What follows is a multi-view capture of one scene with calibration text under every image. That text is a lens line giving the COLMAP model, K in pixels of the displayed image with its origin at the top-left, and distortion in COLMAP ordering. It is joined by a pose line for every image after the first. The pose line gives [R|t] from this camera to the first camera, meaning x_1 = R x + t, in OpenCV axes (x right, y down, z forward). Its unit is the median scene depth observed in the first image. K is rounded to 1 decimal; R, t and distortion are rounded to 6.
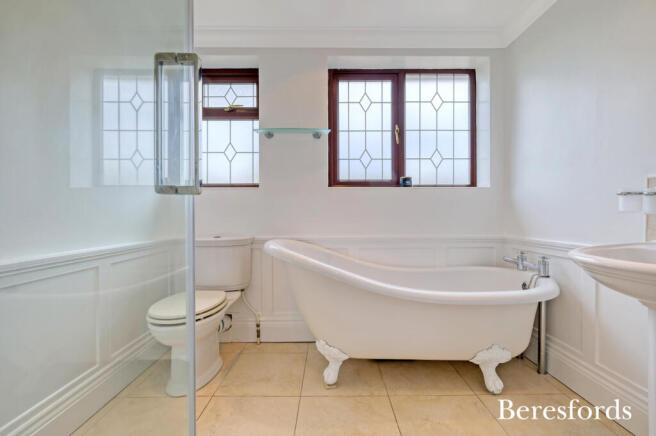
lens RADIAL K [[284.9, 0, 329.2], [0, 284.9, 216.1], [0, 0, 1]] dist [0.003220, -0.000244]
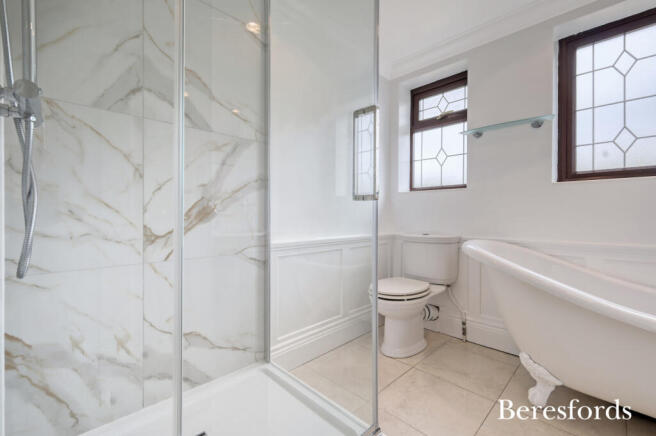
lens RADIAL K [[284.9, 0, 329.5], [0, 284.9, 216.2], [0, 0, 1]] dist [0.003220, -0.000244]
pose [[0.705770, 0.006820, -0.708408, 0.132575], [-0.008227, 0.999965, 0.001430, 0.002090], [0.708393, 0.004819, 0.705801, -0.063955]]
